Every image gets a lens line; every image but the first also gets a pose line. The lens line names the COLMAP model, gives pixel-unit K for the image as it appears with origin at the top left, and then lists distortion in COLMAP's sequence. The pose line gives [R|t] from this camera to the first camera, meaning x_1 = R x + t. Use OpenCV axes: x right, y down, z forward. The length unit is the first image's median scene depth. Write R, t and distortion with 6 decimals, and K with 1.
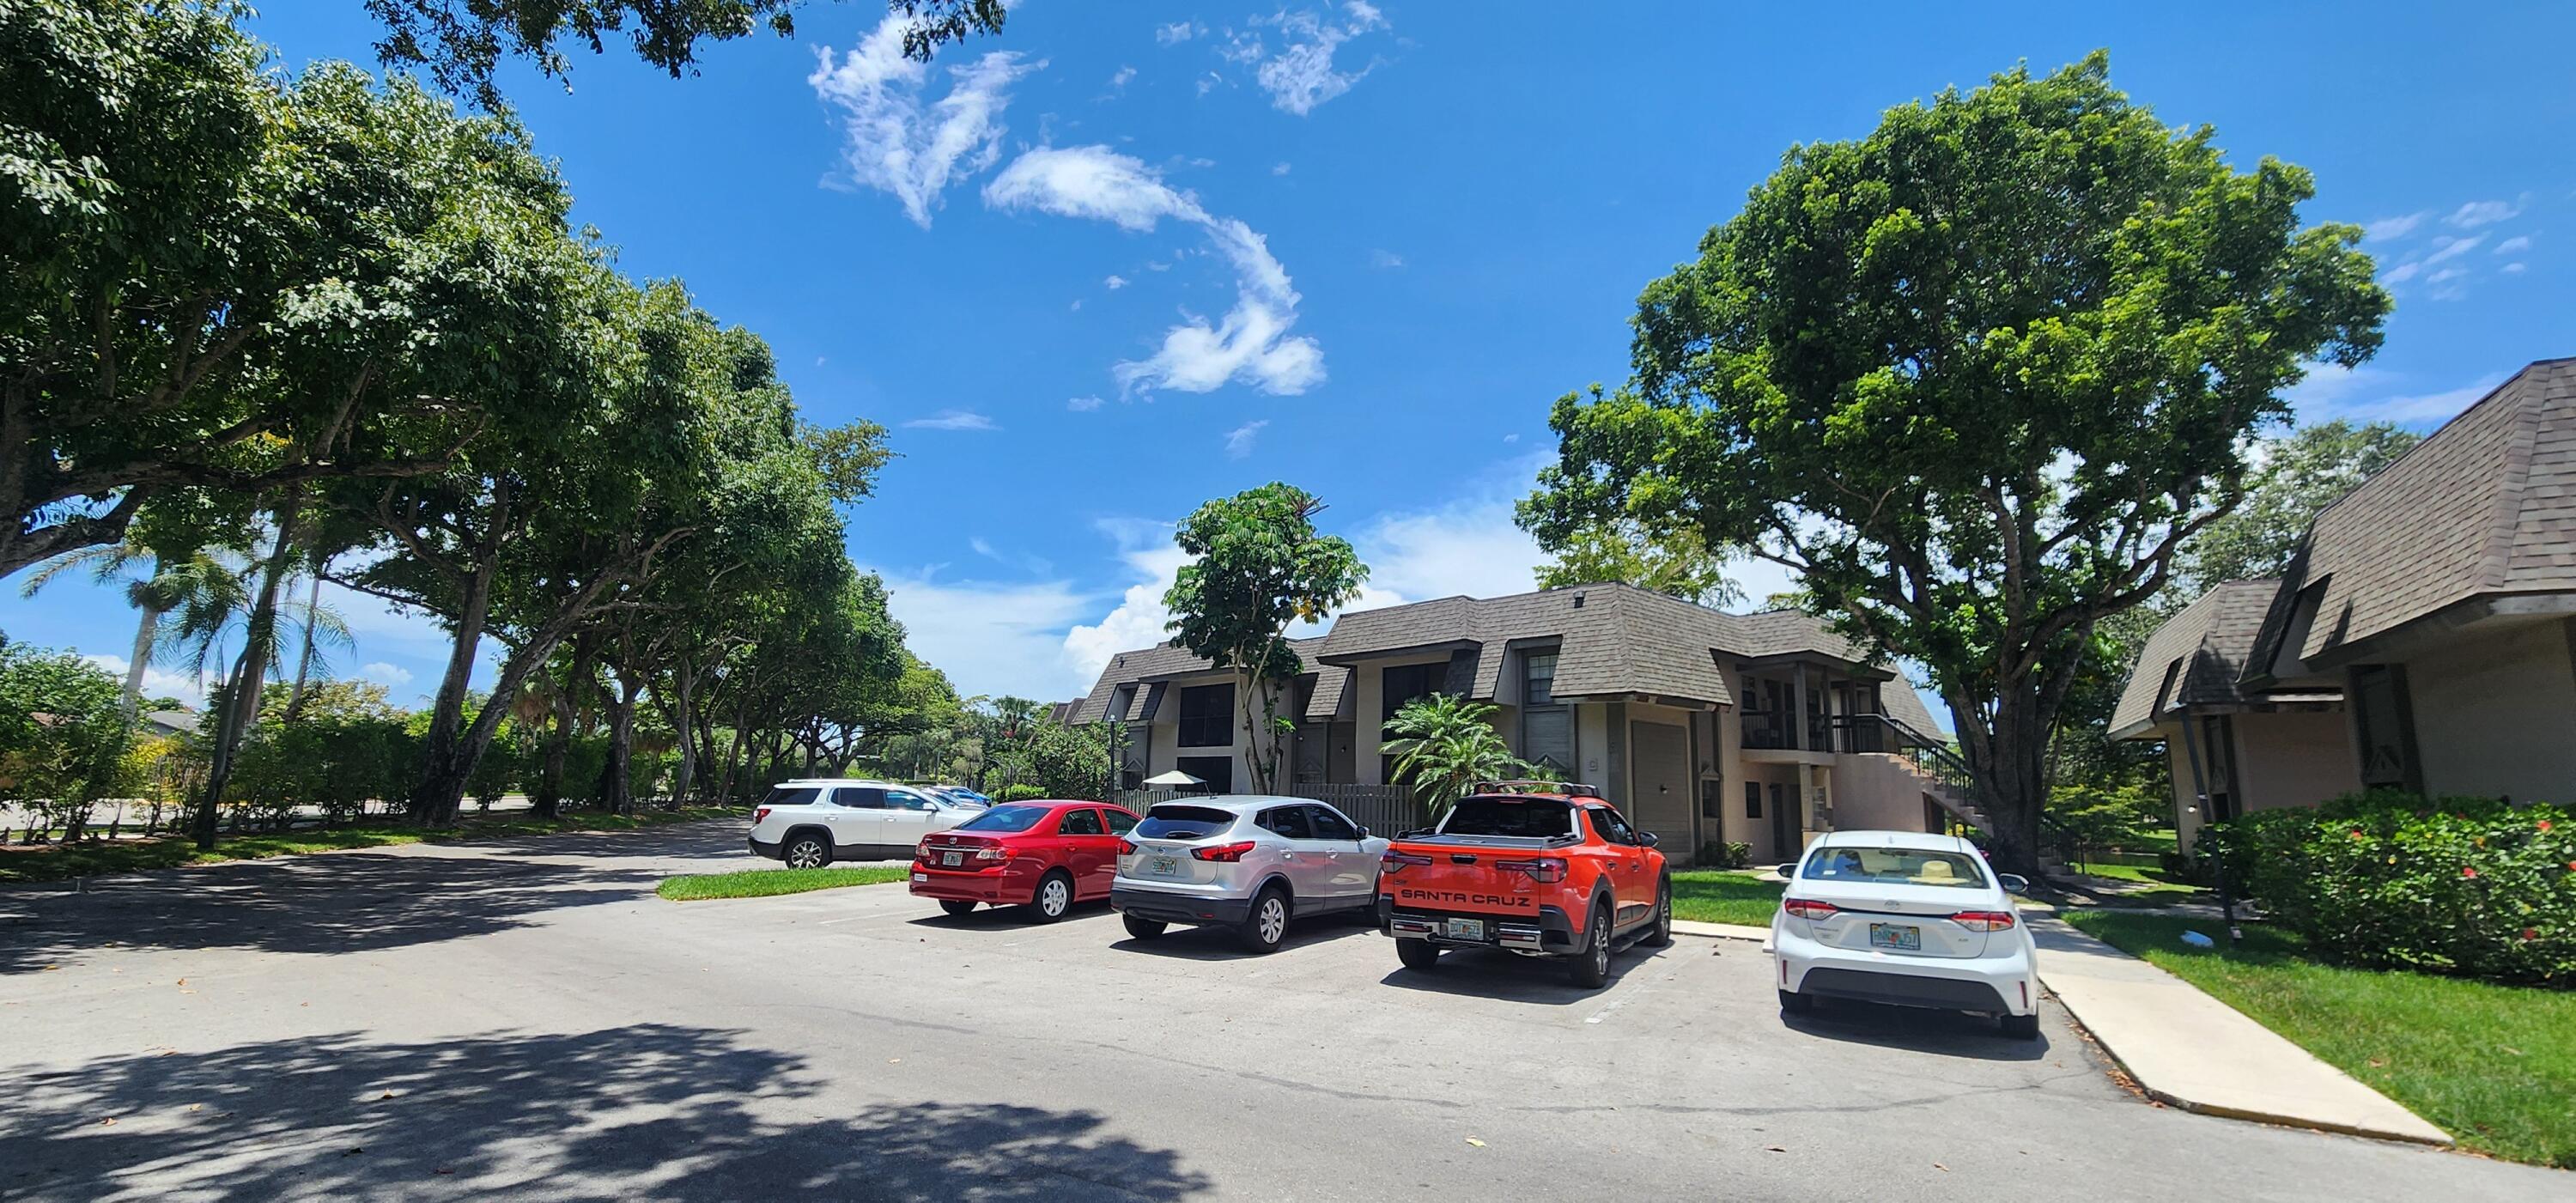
lens RADIAL K [[1056.0, 0, 1288.0], [0, 1056.0, 601.5], [0, 0, 1]] dist [0.001427, -0.000184]
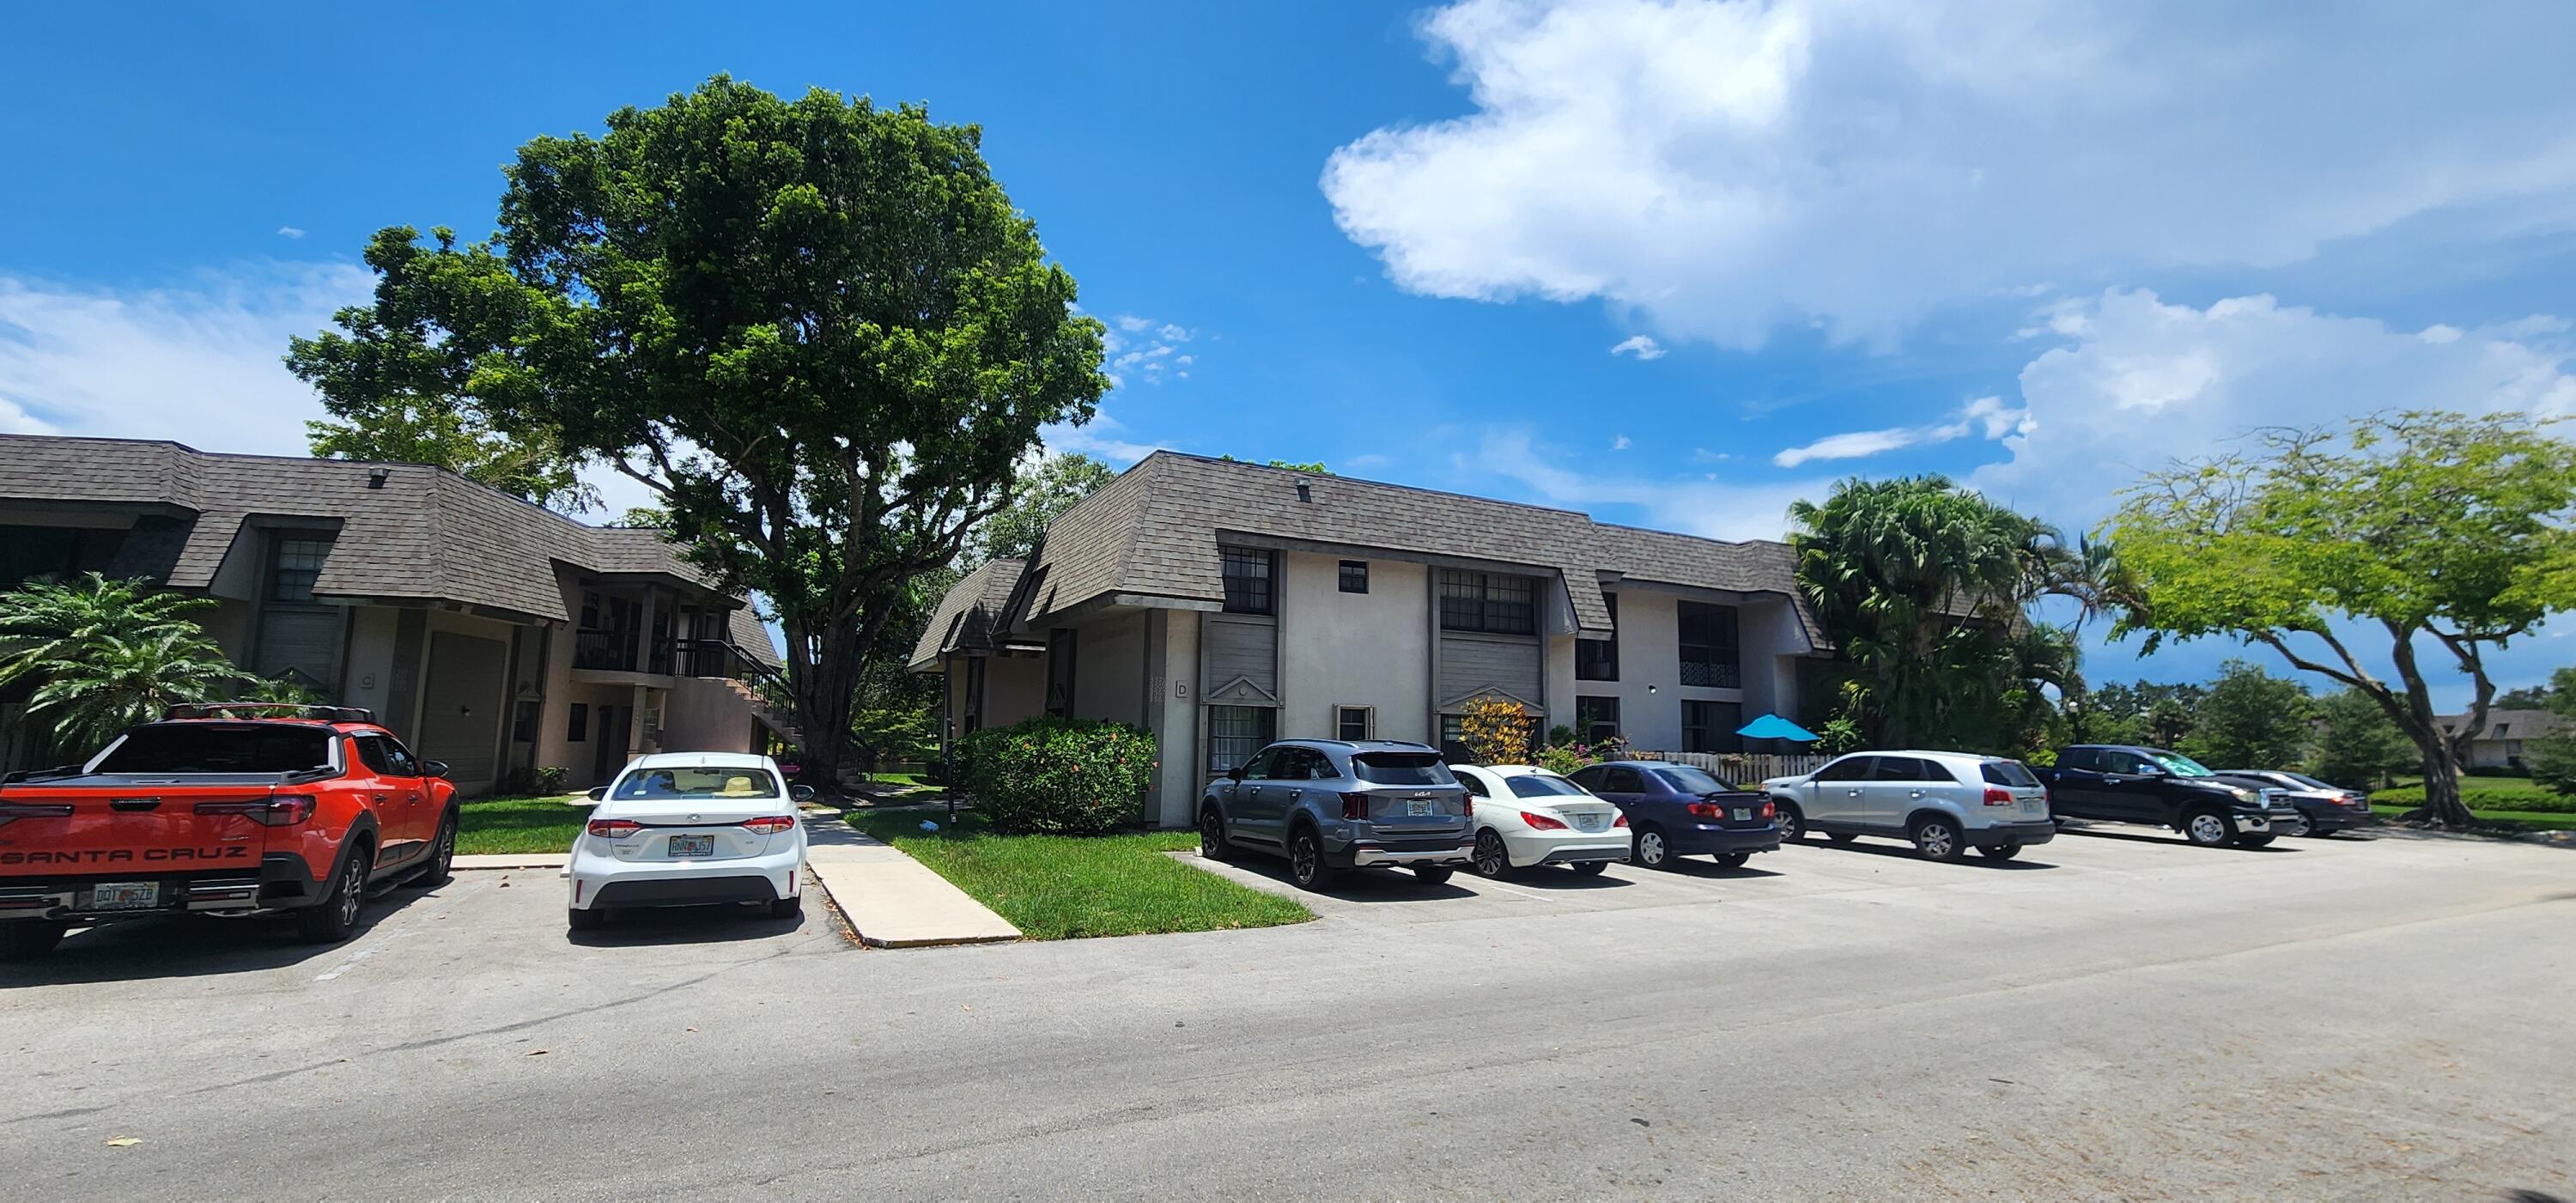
lens RADIAL K [[1056.0, 0, 1288.0], [0, 1056.0, 601.5], [0, 0, 1]] dist [0.001427, -0.000184]
pose [[0.544355, 0.089817, 0.834033, -0.017481], [-0.150560, 0.988567, -0.008192, -0.011094], [-0.825233, -0.121112, 0.551654, -0.049283]]
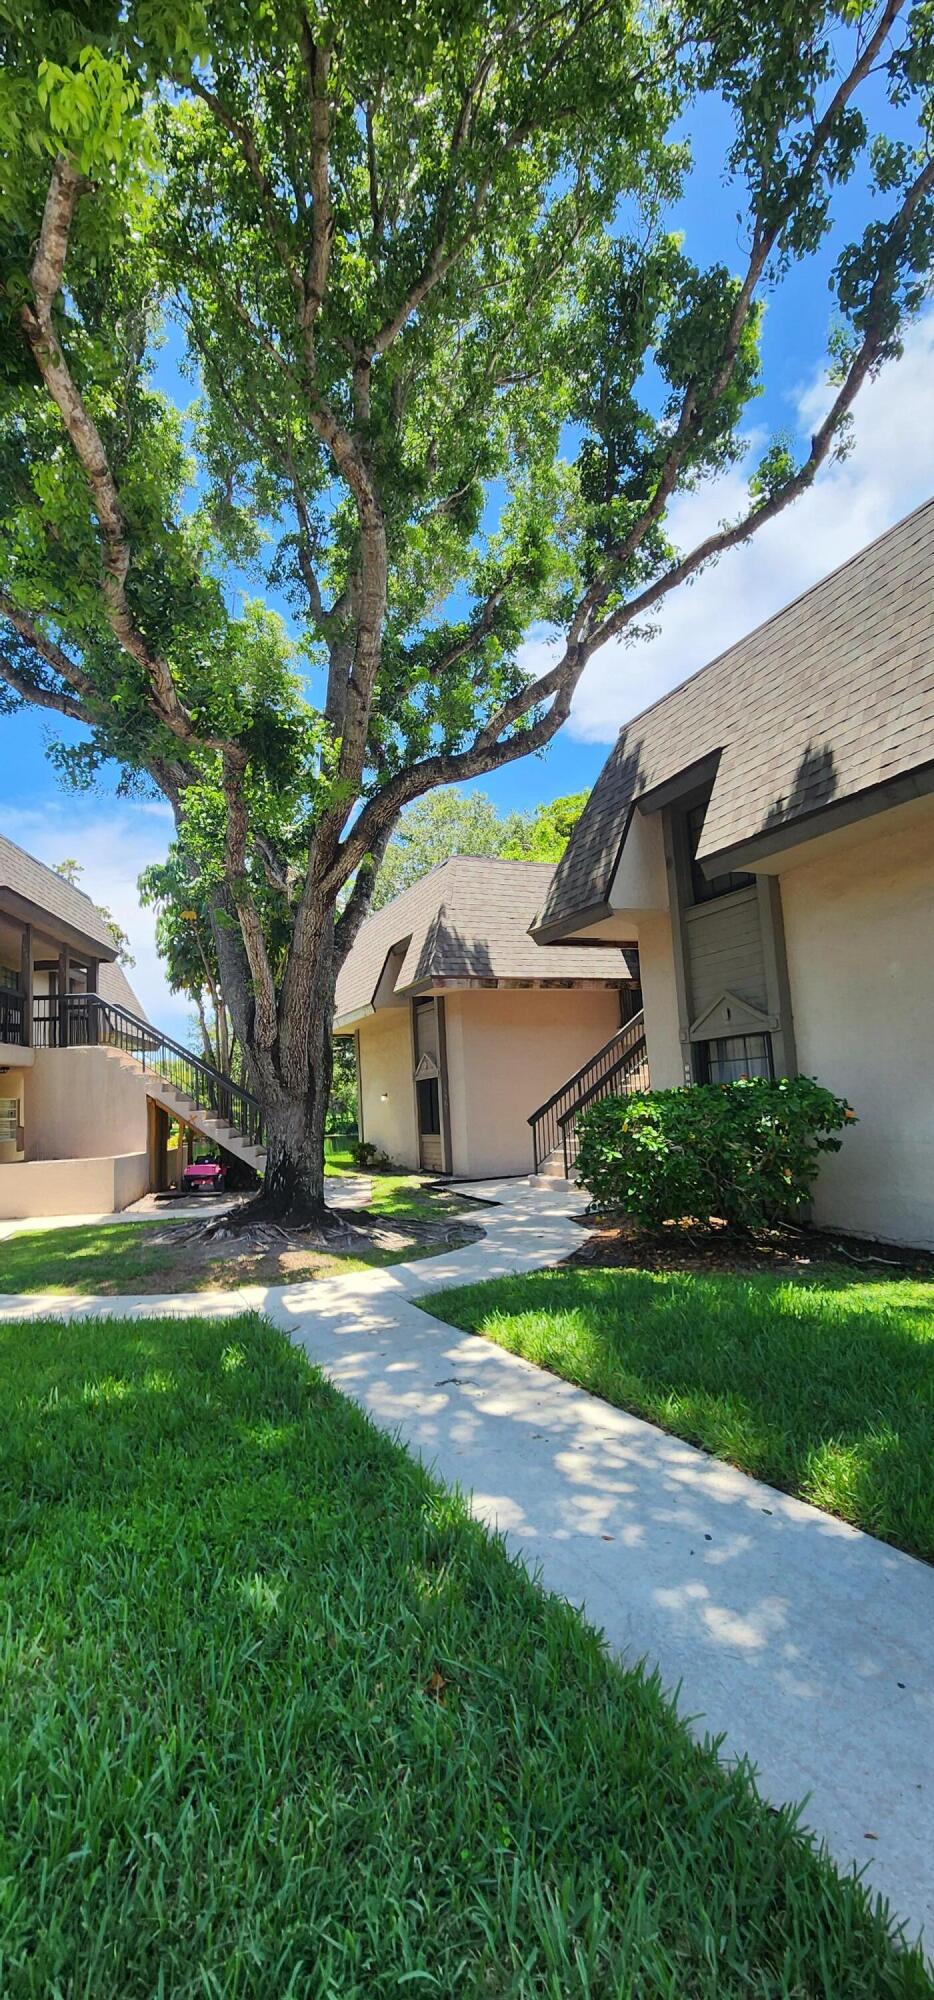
lens RADIAL K [[819.9, 0, 467.2], [0, 819.9, 1016.9], [0, 0, 1]] dist [0.001427, -0.000184]
pose [[0.586608, 0.021657, 0.809581, 0.427433], [-0.072687, 0.997016, 0.025996, 0.152199], [-0.806602, -0.074095, 0.586432, 0.783170]]
